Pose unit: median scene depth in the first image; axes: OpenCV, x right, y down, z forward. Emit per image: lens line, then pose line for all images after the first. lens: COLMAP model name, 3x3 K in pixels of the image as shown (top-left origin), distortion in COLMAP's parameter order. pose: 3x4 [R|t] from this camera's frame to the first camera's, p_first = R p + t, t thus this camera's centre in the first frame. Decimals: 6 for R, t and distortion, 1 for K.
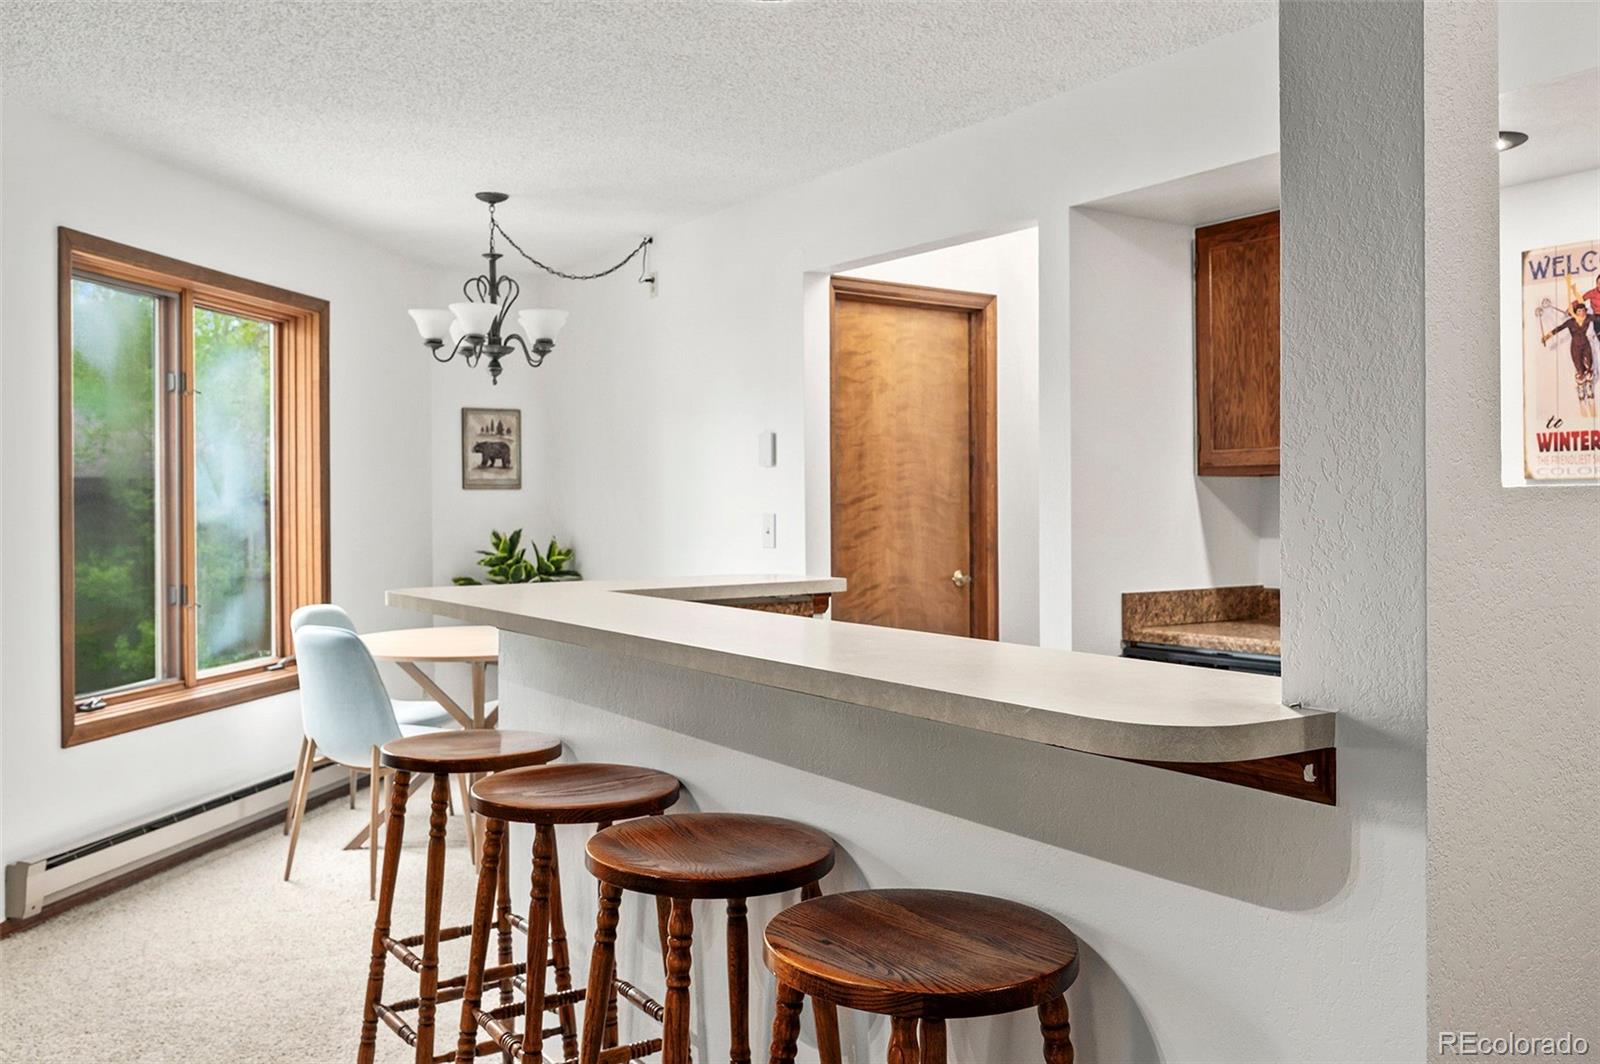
lens RADIAL K [[1287.1, 0, 799.0], [0, 1287.1, 505.1], [0, 0, 1]] dist [-0.009845, -0.005928]
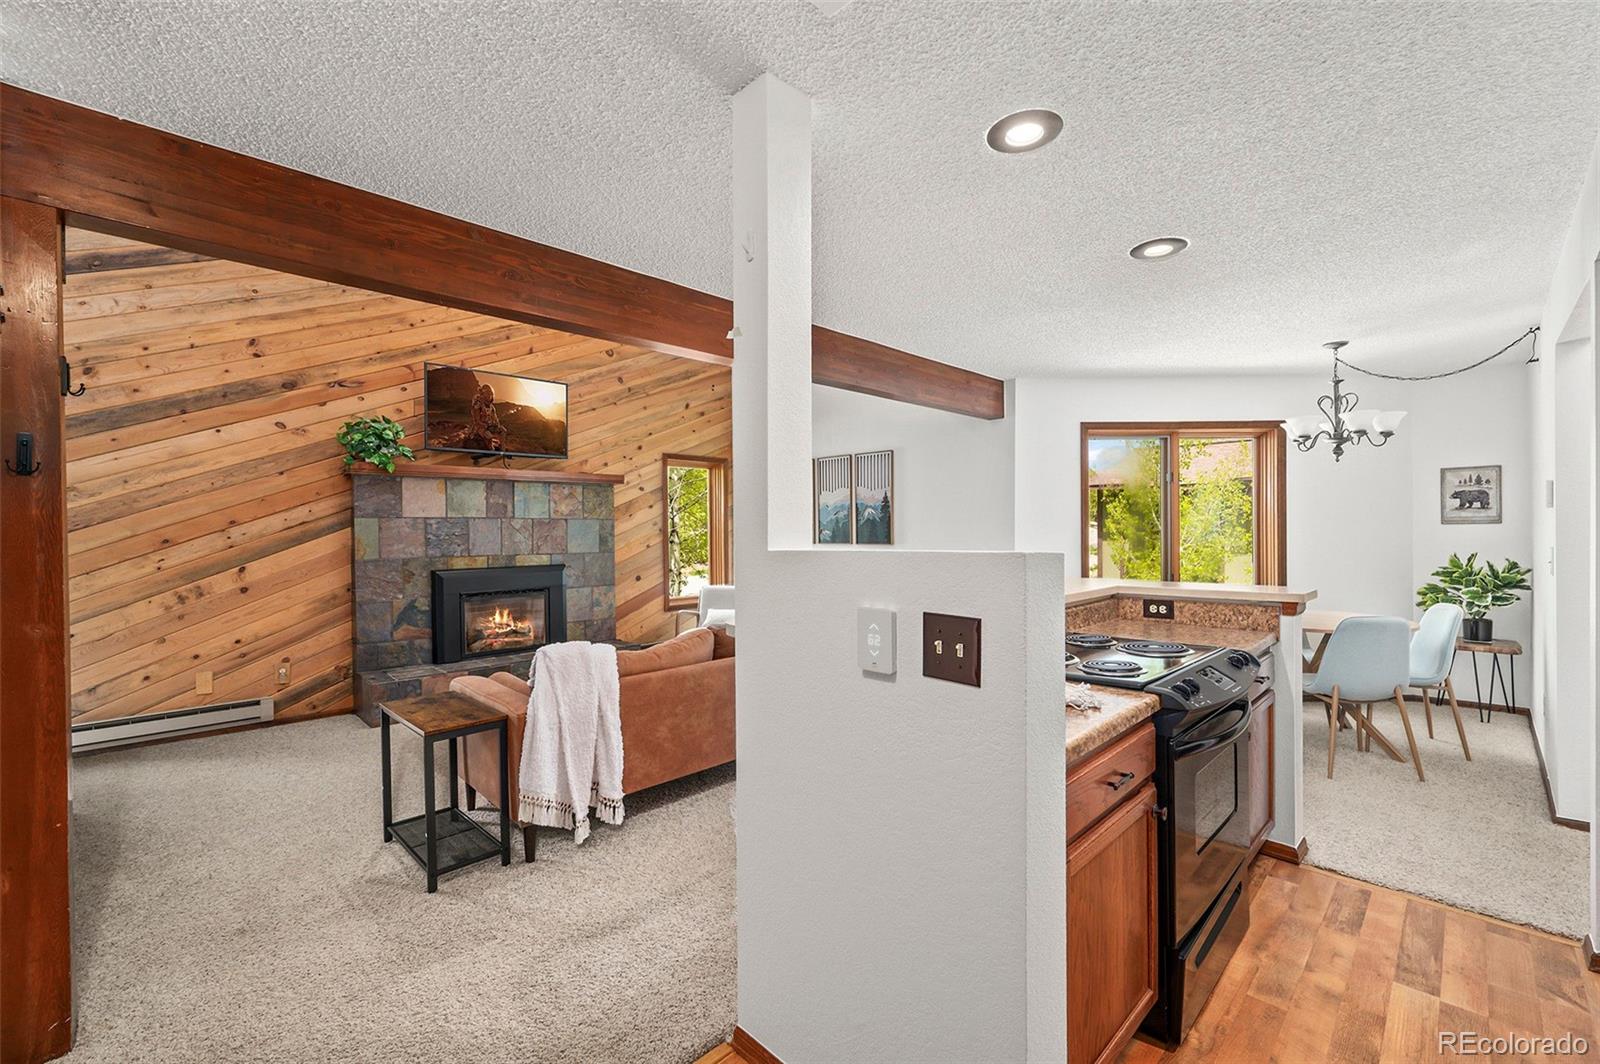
lens RADIAL K [[678.1, 0, 798.4], [0, 678.1, 538.0], [0, 0, 1]] dist [-0.000773, -0.000657]
pose [[0.182143, 0.010251, -0.983219, 0.535296], [0.004856, 0.999924, 0.011325, -0.013046], [0.983260, -0.006837, 0.182079, 0.210612]]
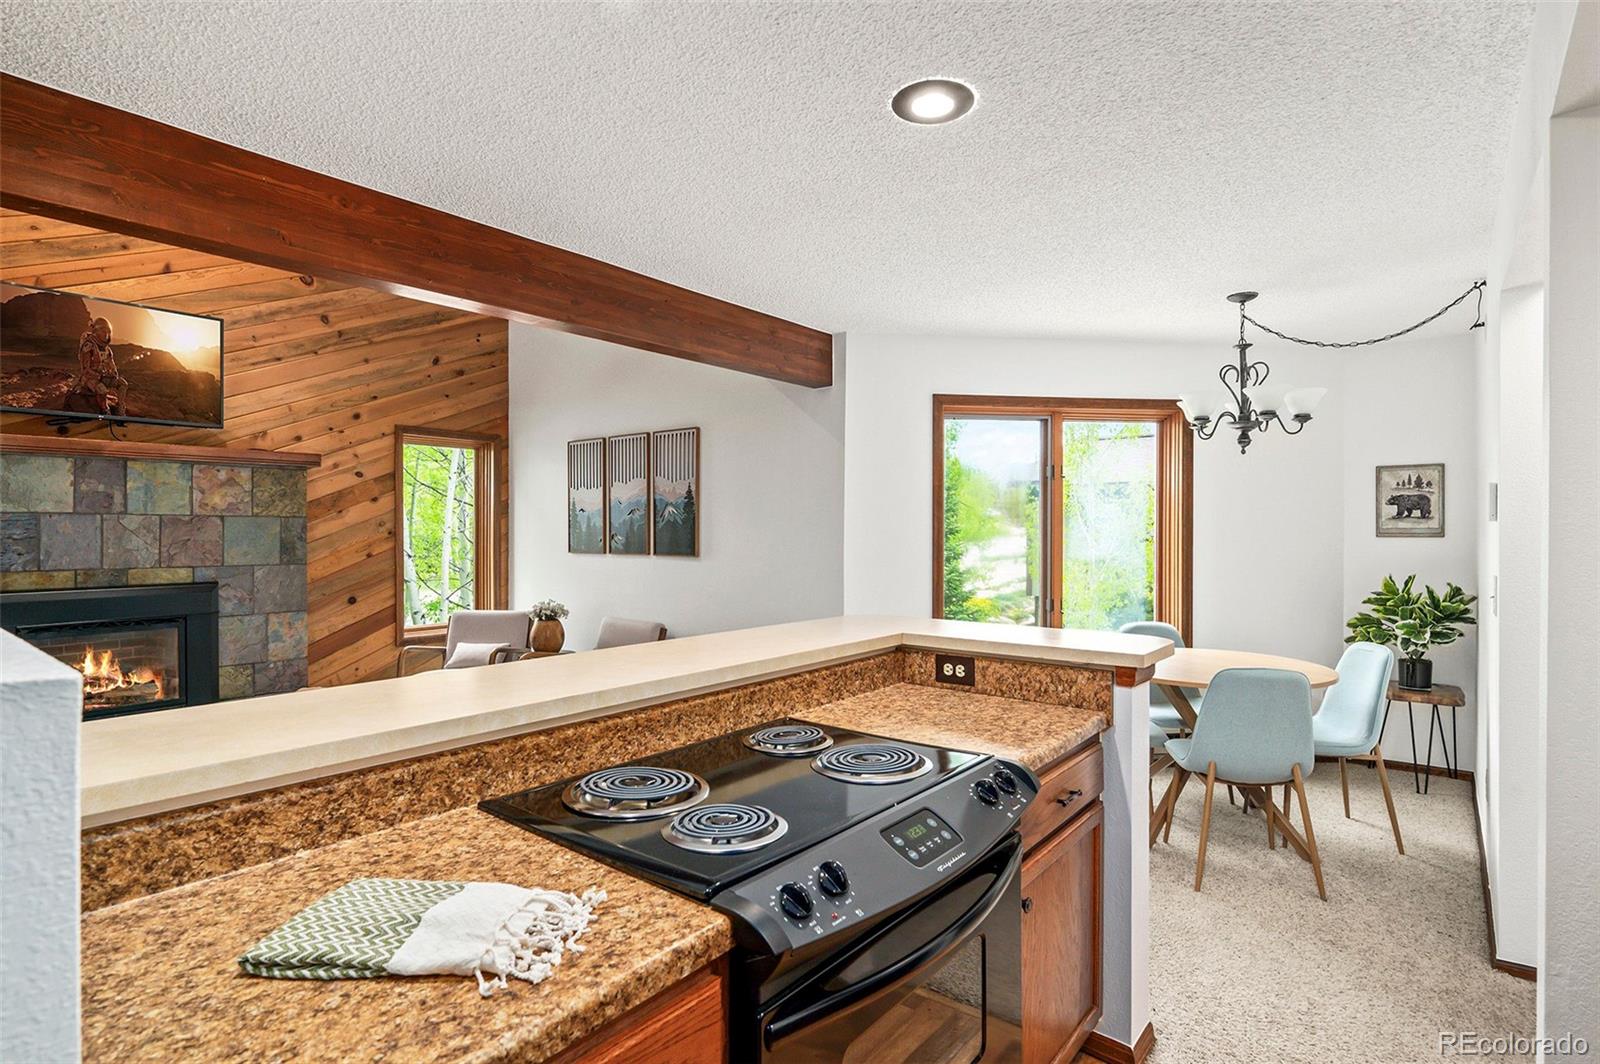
lens RADIAL K [[804.9, 0, 797.7], [0, 804.9, 537.8], [0, 0, 1]] dist [-0.005882, -0.000369]
pose [[0.291528, 0.011320, -0.956495, 0.405222], [-0.005879, 0.999932, 0.010042, -0.023510], [0.956544, 0.002696, 0.291575, 0.438262]]
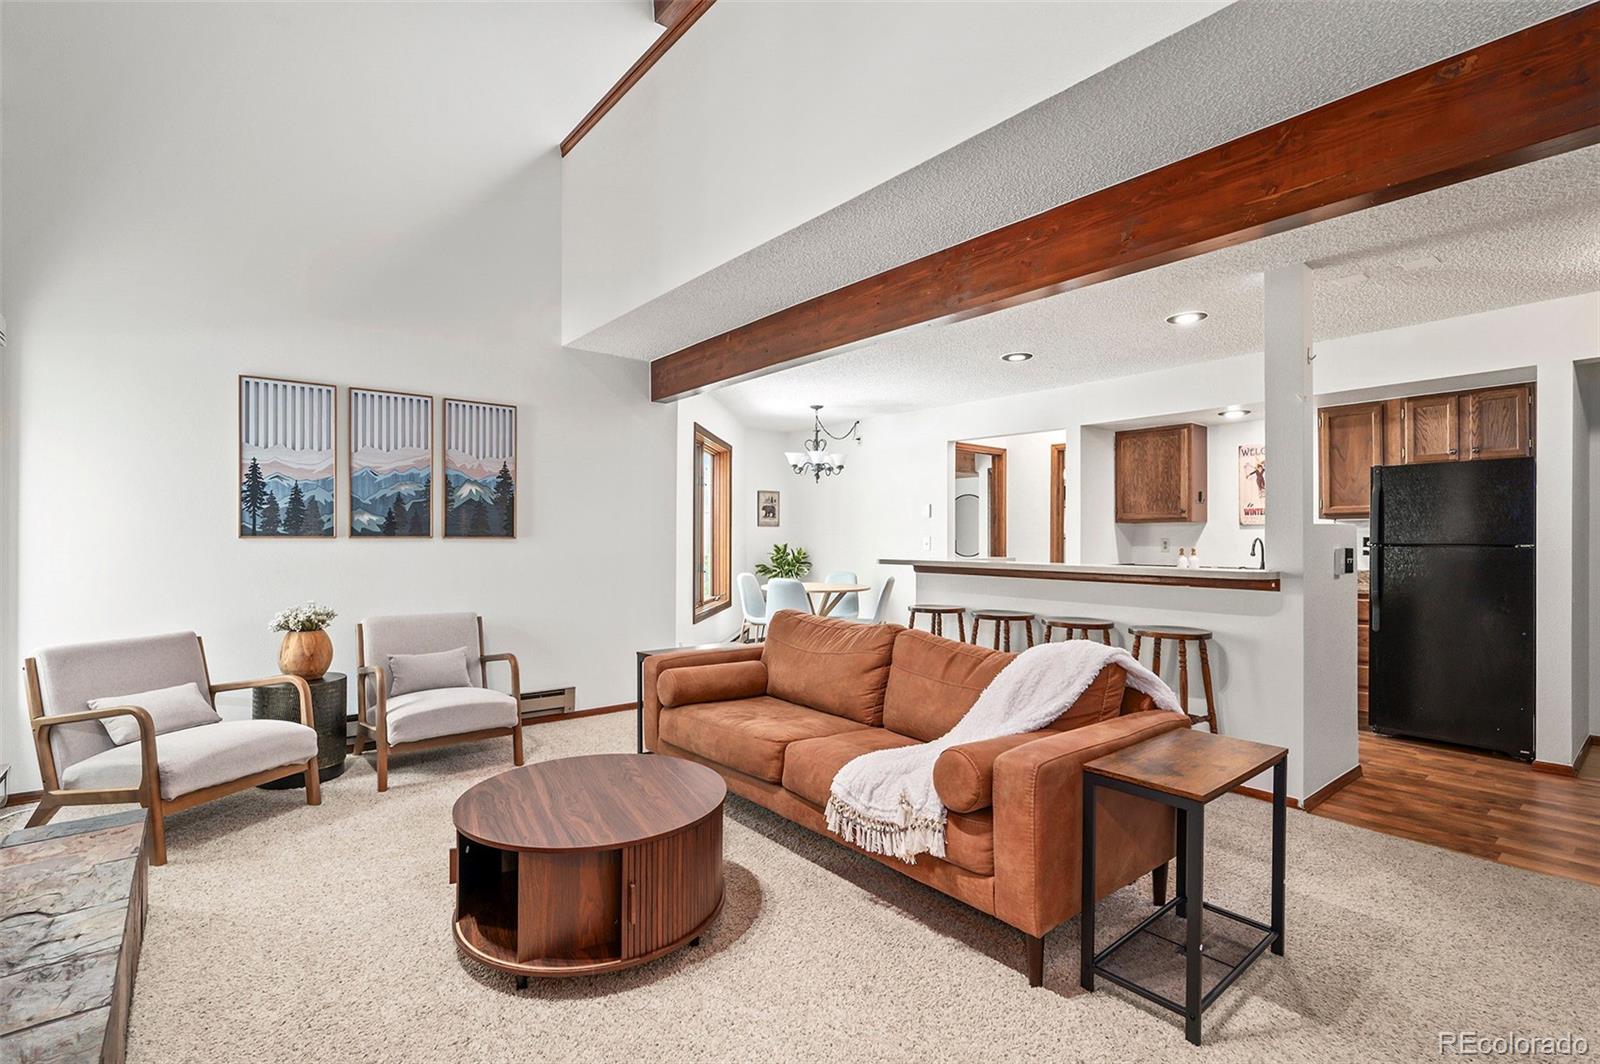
lens RADIAL K [[719.9, 0, 800.0], [0, 719.9, 532.0], [0, 0, 1]] dist [0.000208, -0.000043]
pose [[0.996129, 0.007494, 0.087588, -0.442052], [-0.006653, 0.999929, -0.009889, 0.015063], [-0.087656, 0.009268, 0.996108, -0.416922]]
